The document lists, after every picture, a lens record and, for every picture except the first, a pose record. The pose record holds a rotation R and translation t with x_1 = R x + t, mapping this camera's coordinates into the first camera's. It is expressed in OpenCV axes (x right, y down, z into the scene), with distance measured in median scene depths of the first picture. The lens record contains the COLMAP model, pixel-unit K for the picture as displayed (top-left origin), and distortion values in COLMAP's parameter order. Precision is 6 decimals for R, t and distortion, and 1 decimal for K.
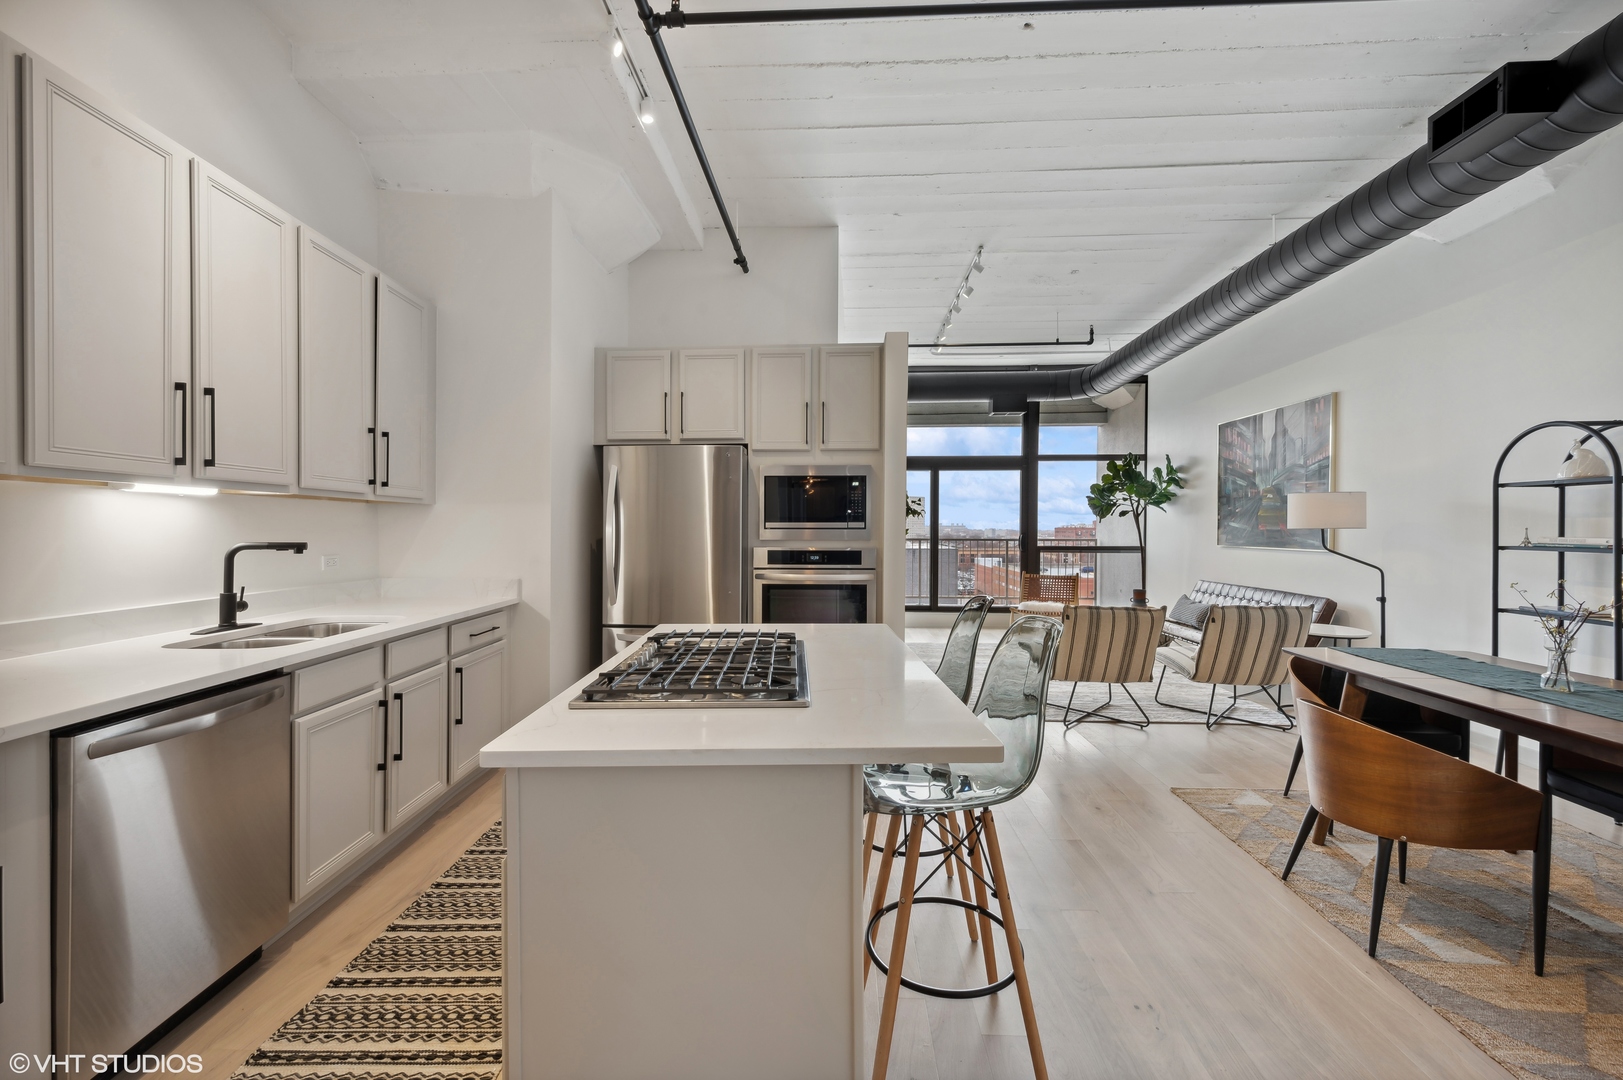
lens RADIAL K [[657.9, 0, 811.6], [0, 657.9, 538.5], [0, 0, 1]] dist [0.003372, 0.000603]
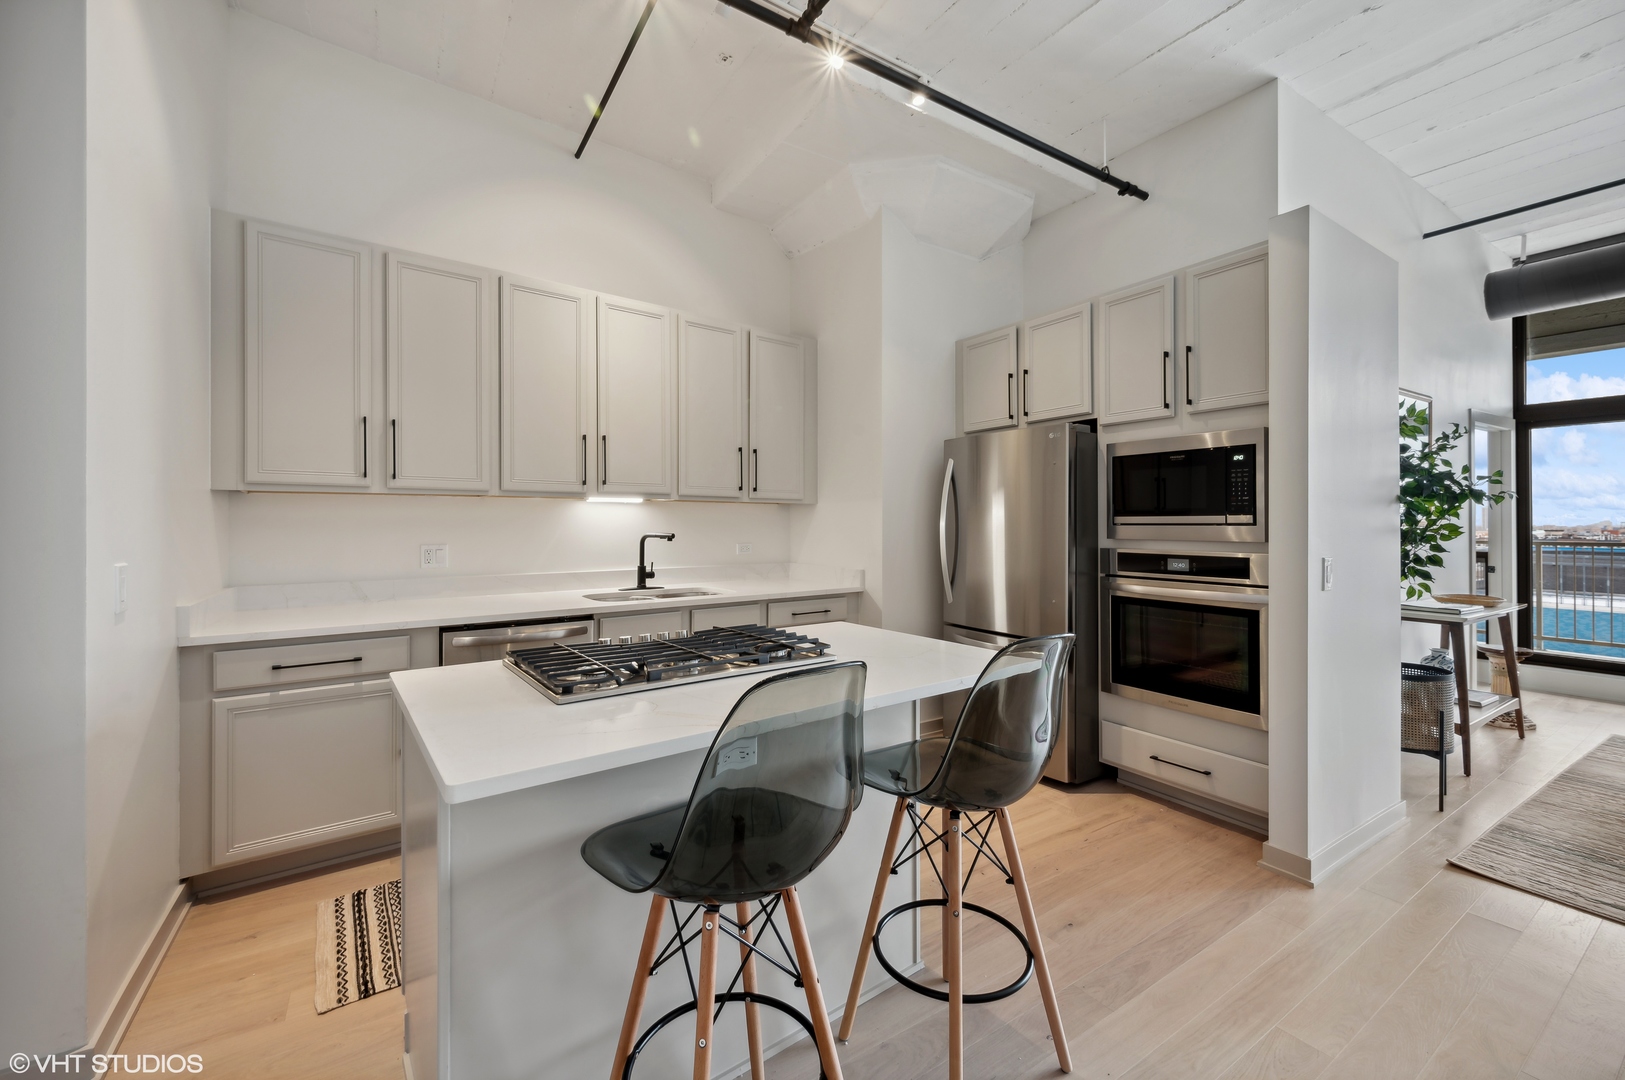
lens RADIAL K [[658.7, 0, 824.8], [0, 658.7, 526.4], [0, 0, 1]] dist [0.003372, 0.000603]
pose [[0.590057, 0.003551, -0.807354, 0.343534], [-0.013348, 0.999897, -0.005357, -0.003753], [0.807251, 0.013937, 0.590043, 0.250520]]
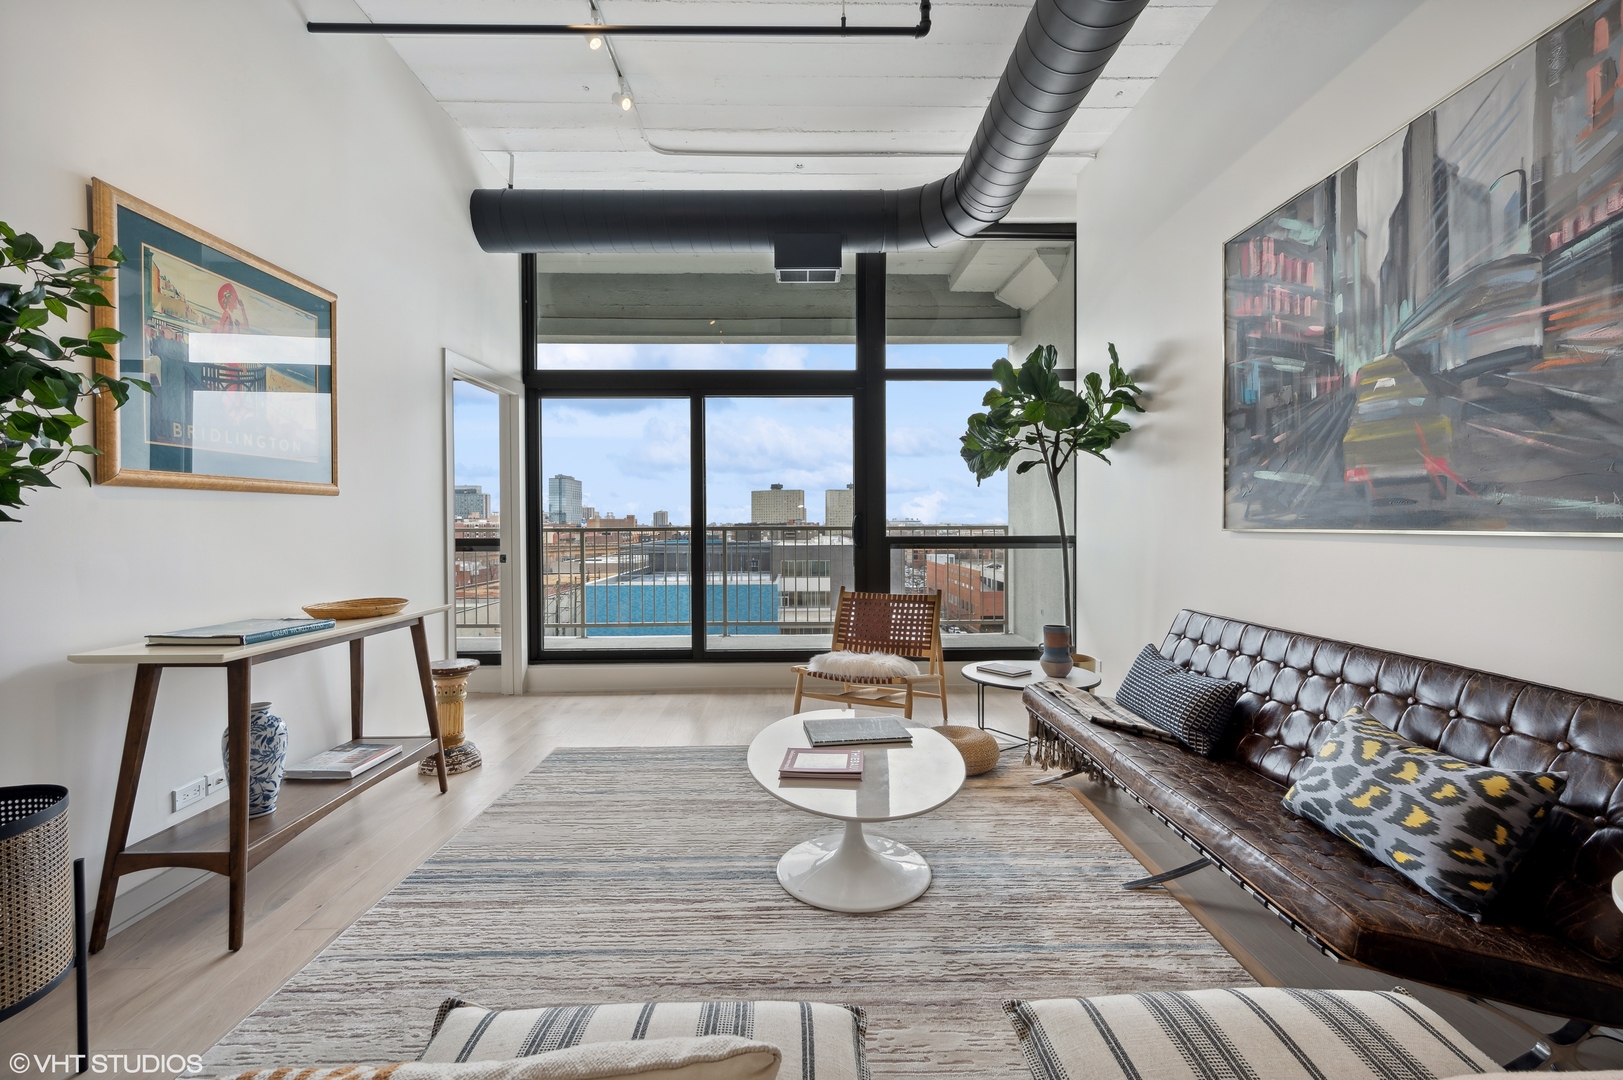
lens RADIAL K [[686.3, 0, 819.7], [0, 686.3, 539.9], [0, 0, 1]] dist [-0.003013, 0.002184]
pose [[0.996364, -0.008036, 0.084817, 0.483506], [0.007484, 0.999949, 0.006819, 0.019856], [-0.084867, -0.006160, 0.996373, 0.880647]]
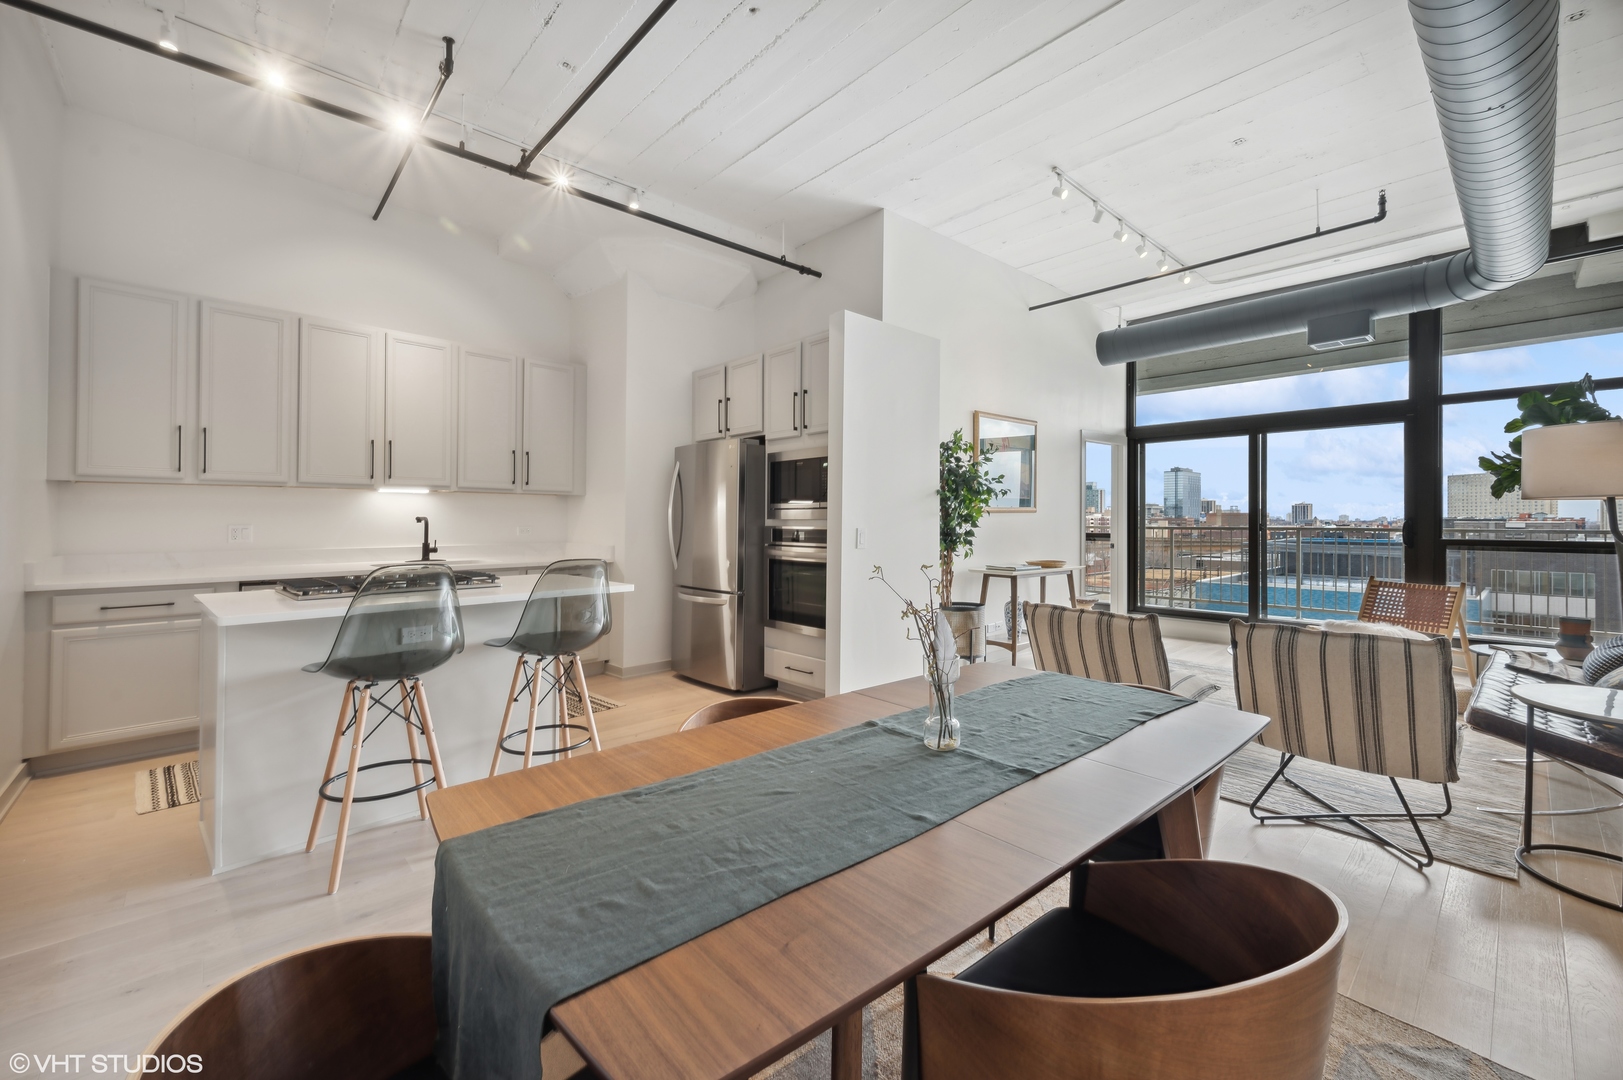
lens RADIAL K [[657.9, 0, 806.7], [0, 657.9, 508.6], [0, 0, 1]] dist [0.003372, 0.000603]
pose [[0.705375, -0.012417, -0.708726, 0.728047], [-0.010982, 0.999535, -0.028442, 0.014016], [0.708749, 0.027845, 0.704911, 0.242657]]
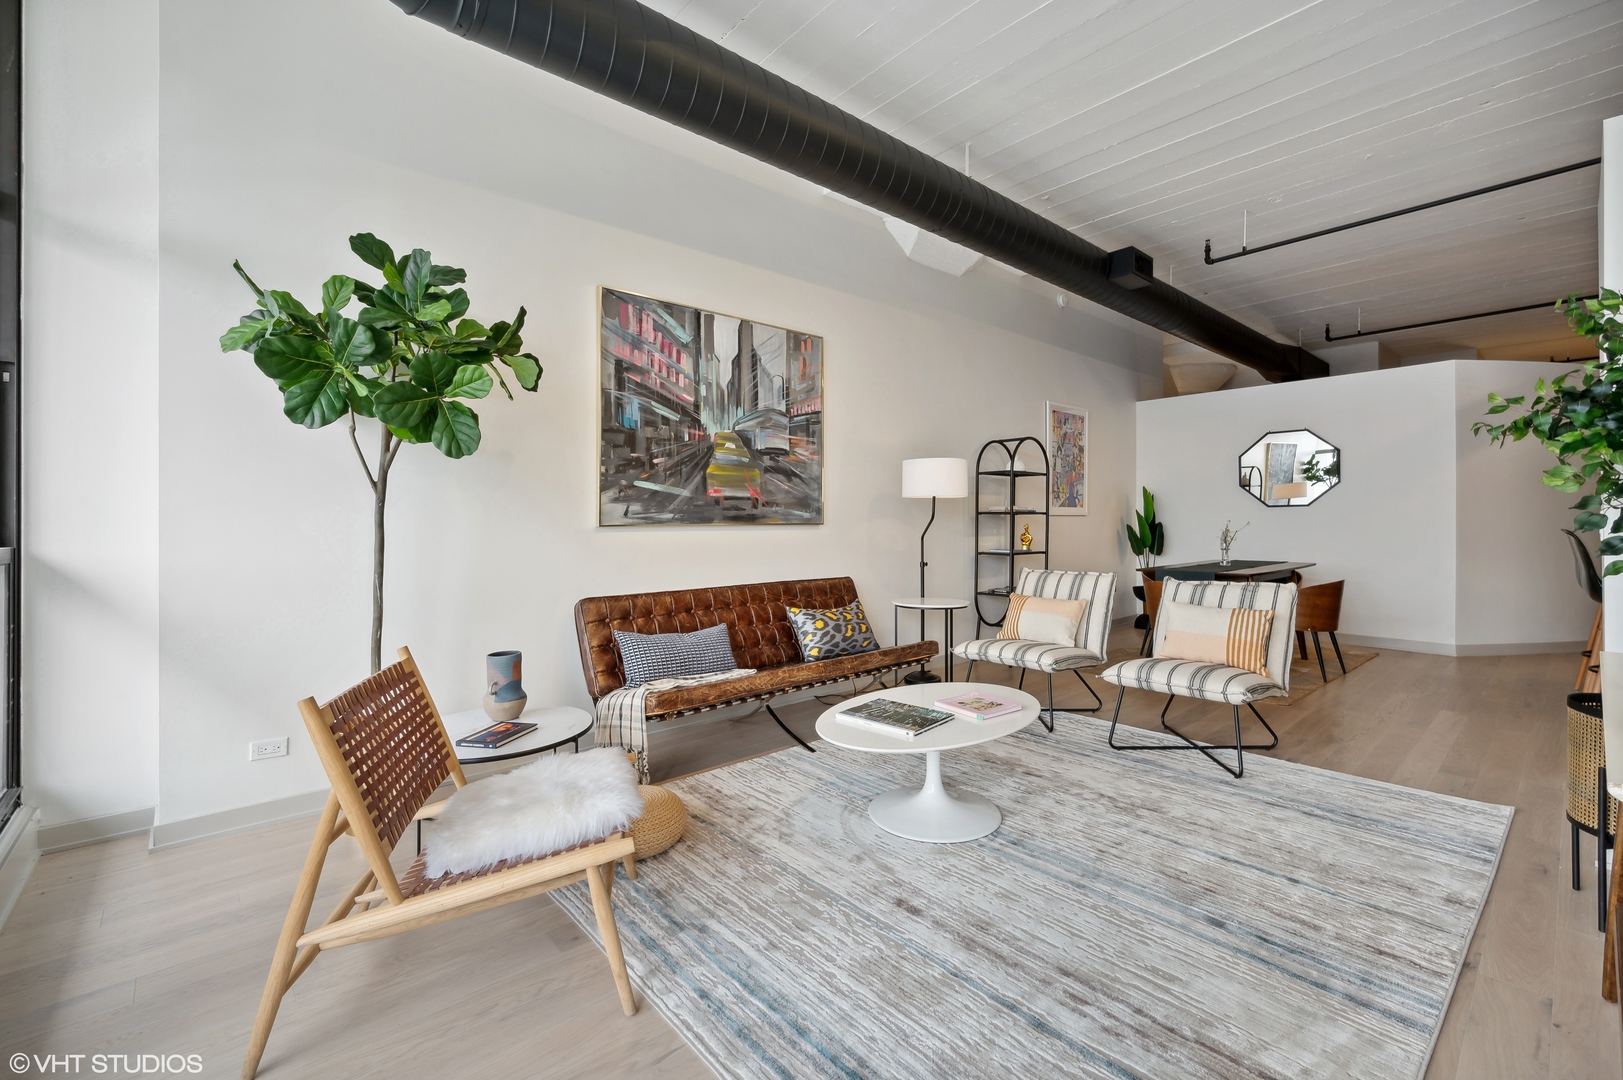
lens RADIAL K [[686.3, 0, 823.8], [0, 686.3, 505.4], [0, 0, 1]] dist [-0.003013, 0.002184]
pose [[-0.701644, -0.013554, 0.712398, 0.175648], [-0.005910, 0.999895, 0.013203, -0.017922], [-0.712503, 0.005053, -0.701651, 1.898044]]
